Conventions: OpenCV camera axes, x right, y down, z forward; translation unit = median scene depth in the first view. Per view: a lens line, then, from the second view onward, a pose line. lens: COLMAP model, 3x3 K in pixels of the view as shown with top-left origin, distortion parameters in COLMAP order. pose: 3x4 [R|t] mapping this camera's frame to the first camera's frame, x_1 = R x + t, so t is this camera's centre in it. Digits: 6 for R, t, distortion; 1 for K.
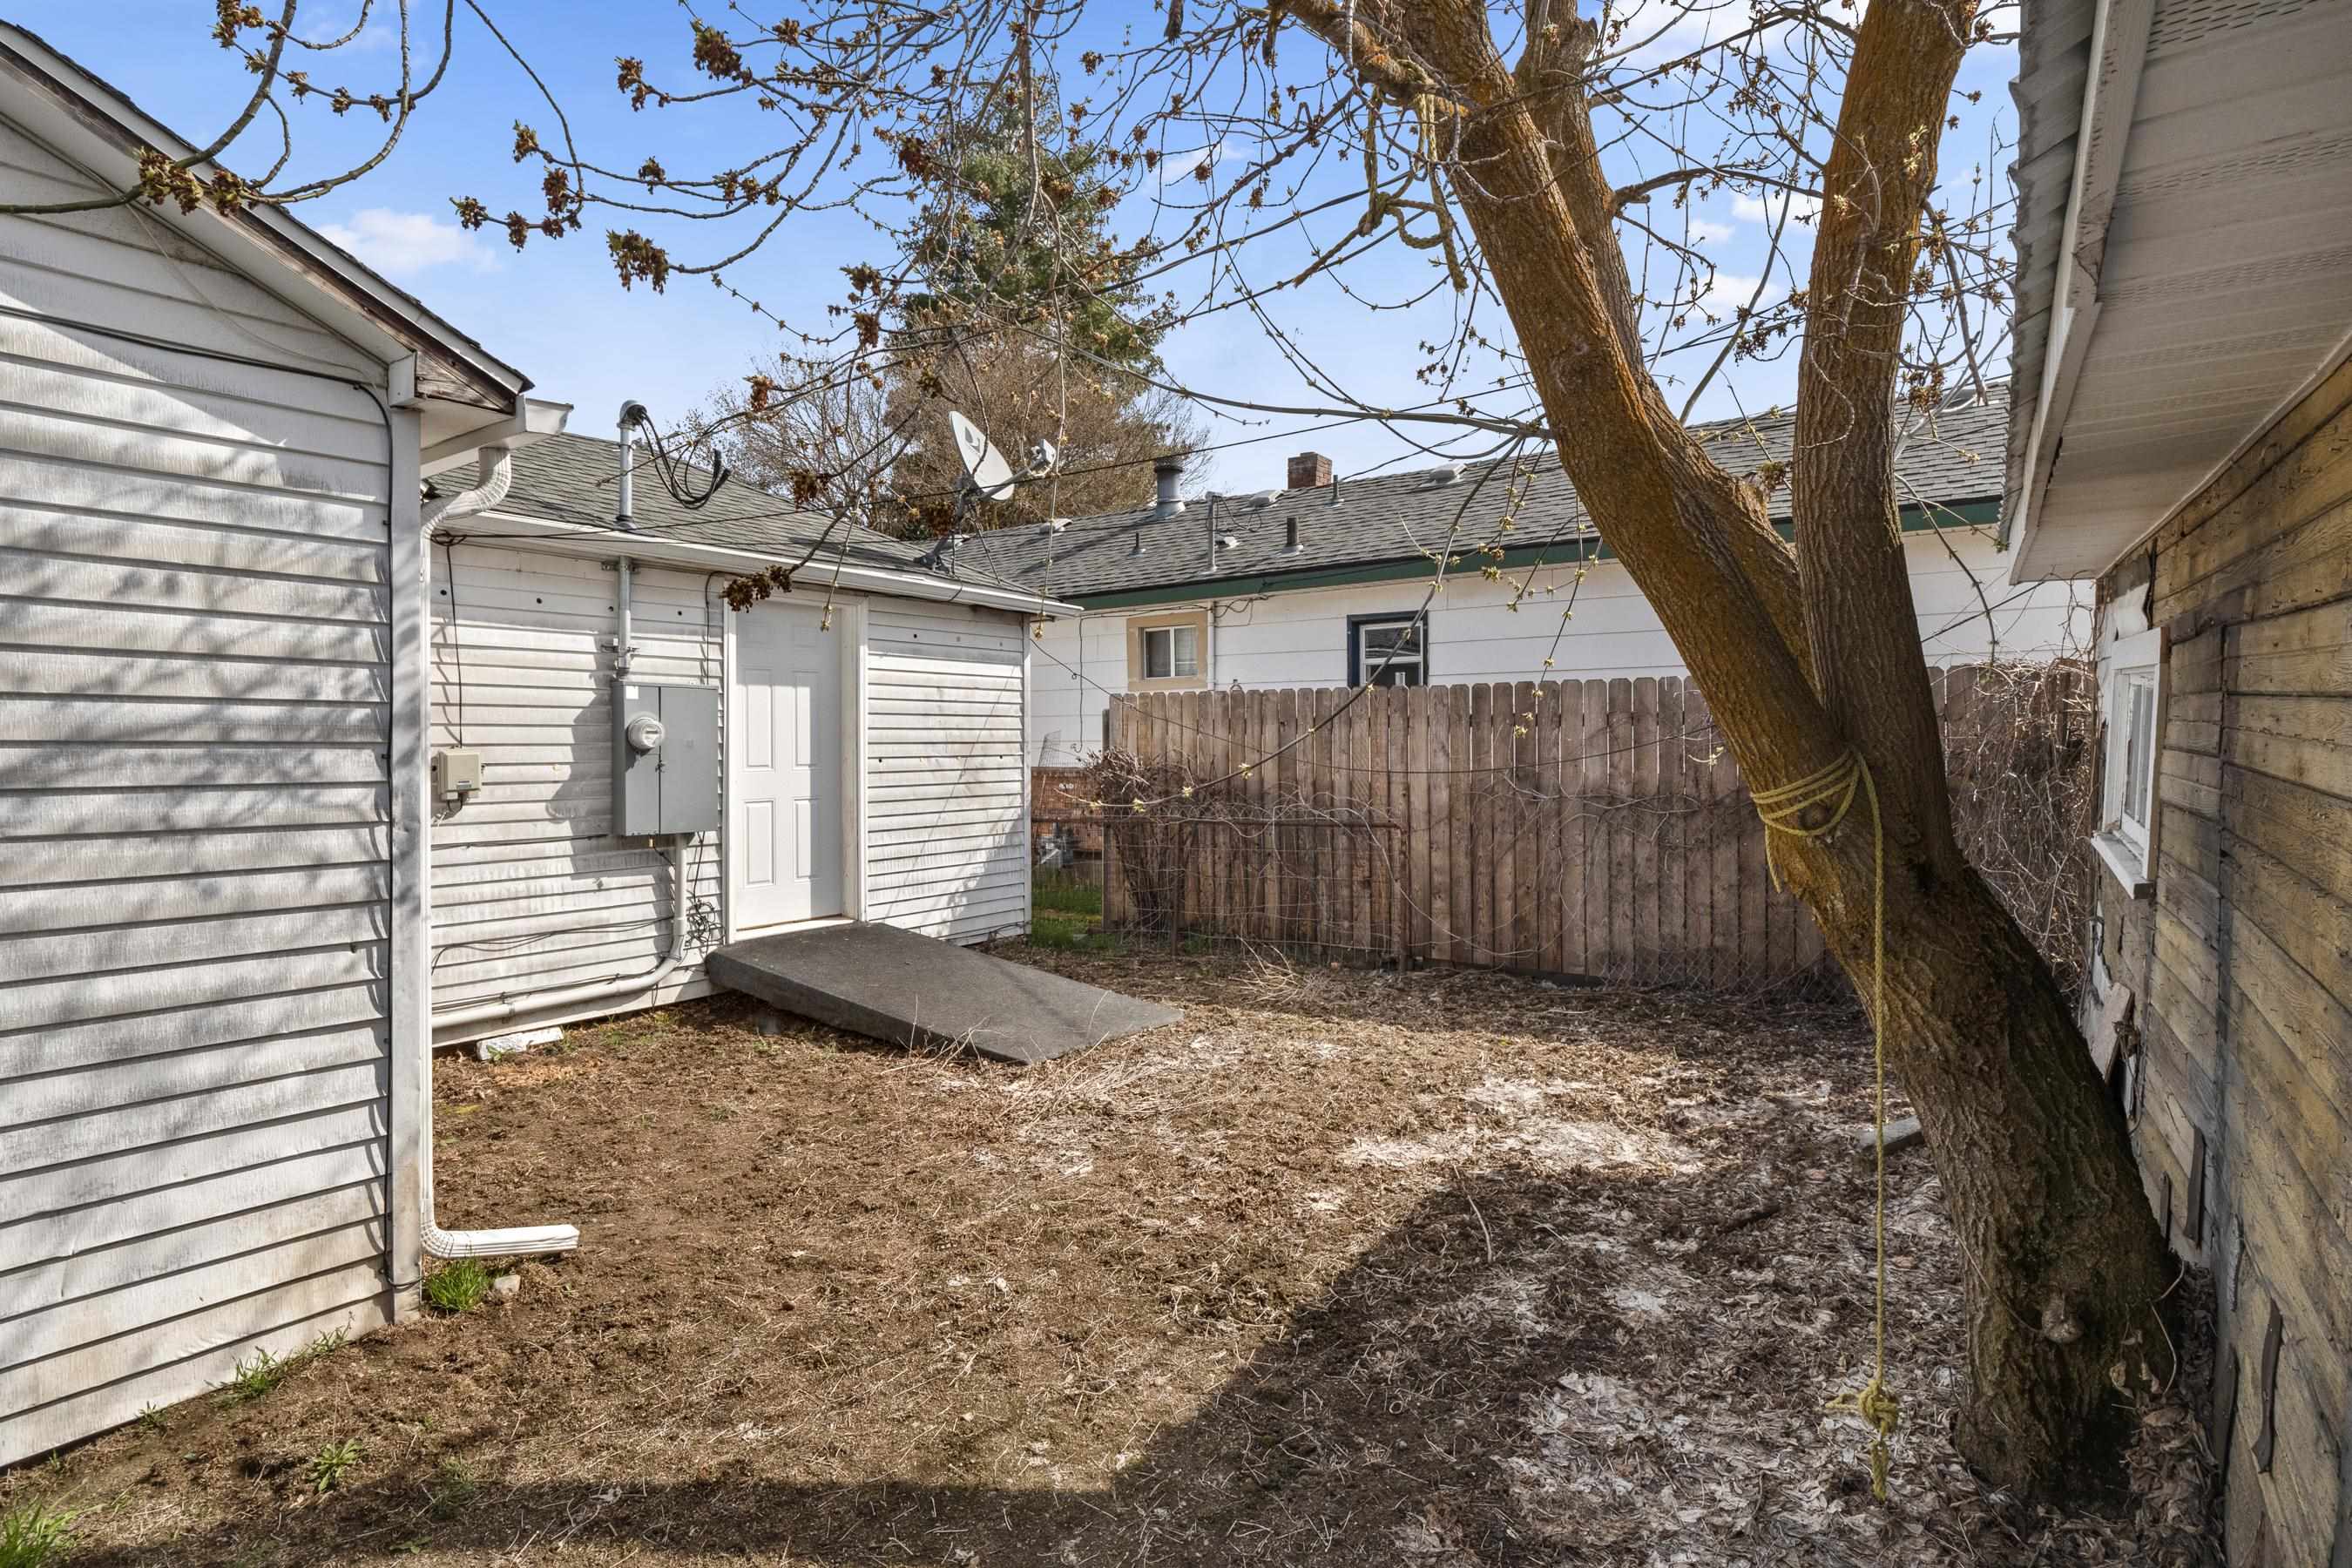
lens RADIAL K [[1160.6, 0, 1193.4], [0, 1160.6, 774.8], [0, 0, 1]] dist [-0.008195, -0.005358]
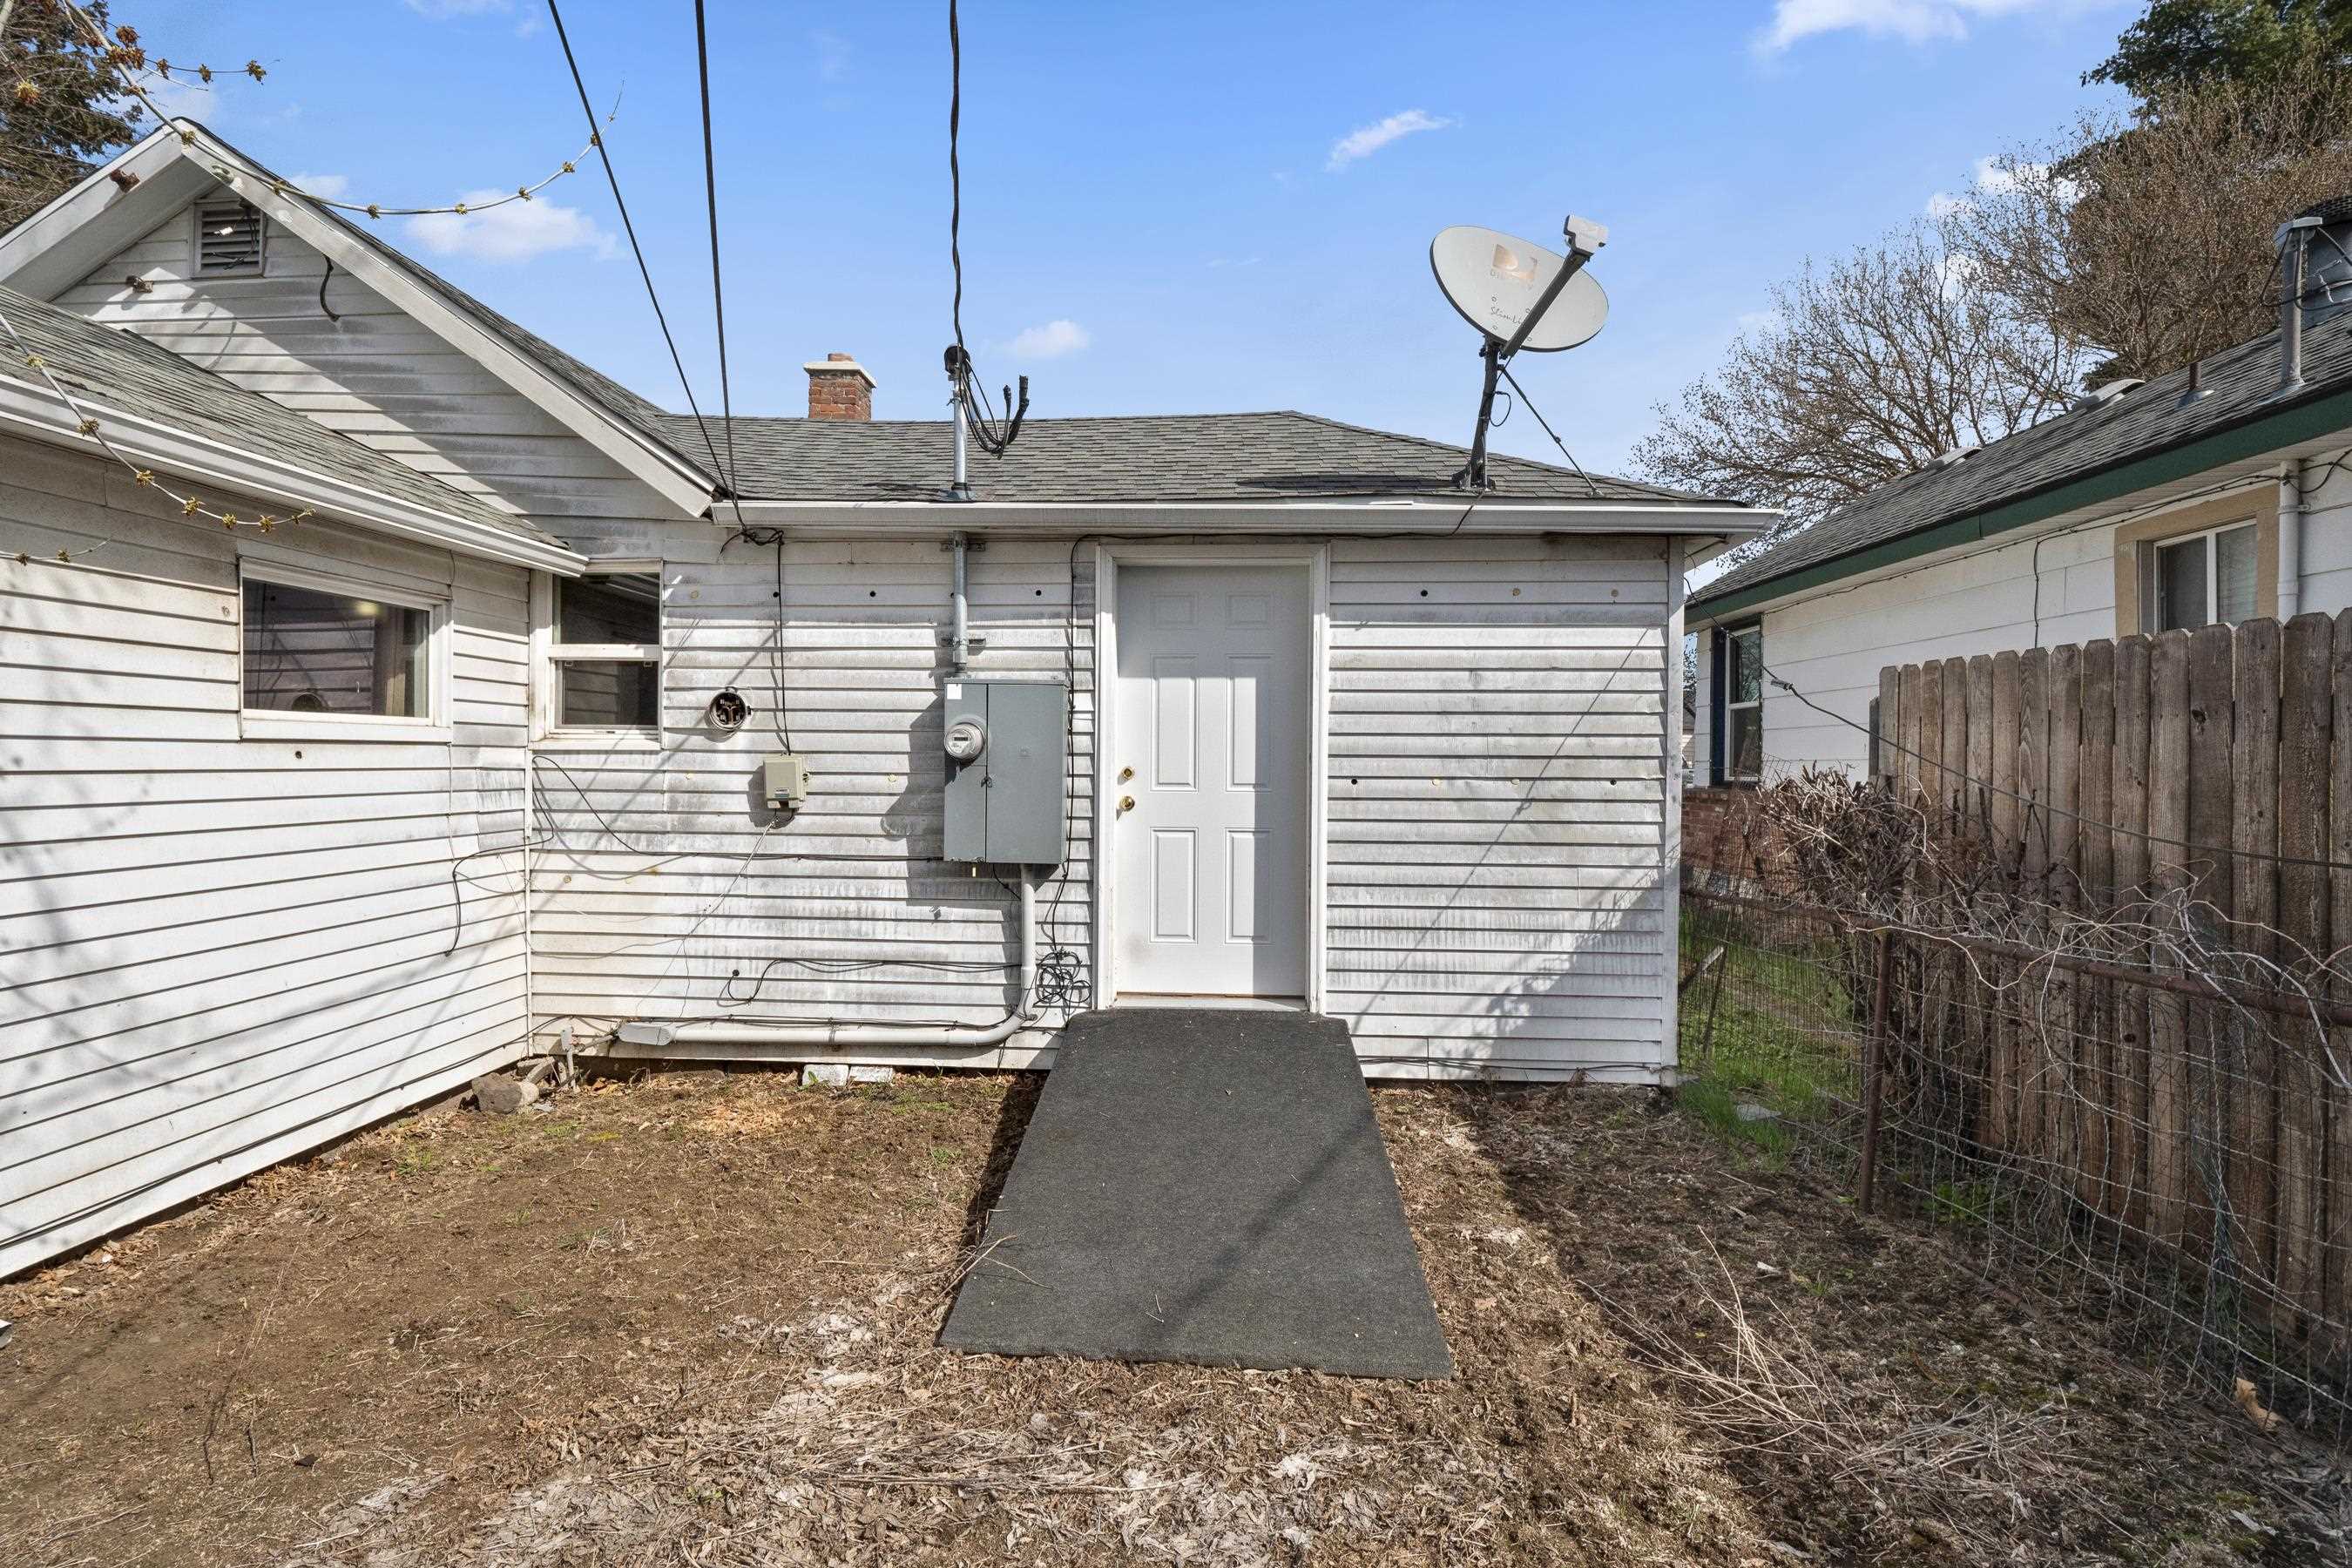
lens RADIAL K [[1160.6, 0, 1170.5], [0, 1160.6, 776.0], [0, 0, 1]] dist [-0.008195, -0.005358]
pose [[0.520811, 0.021994, -0.853389, 0.290550], [-0.033228, 0.999433, 0.005479, -0.017783], [0.853025, 0.025502, 0.521246, 0.632818]]
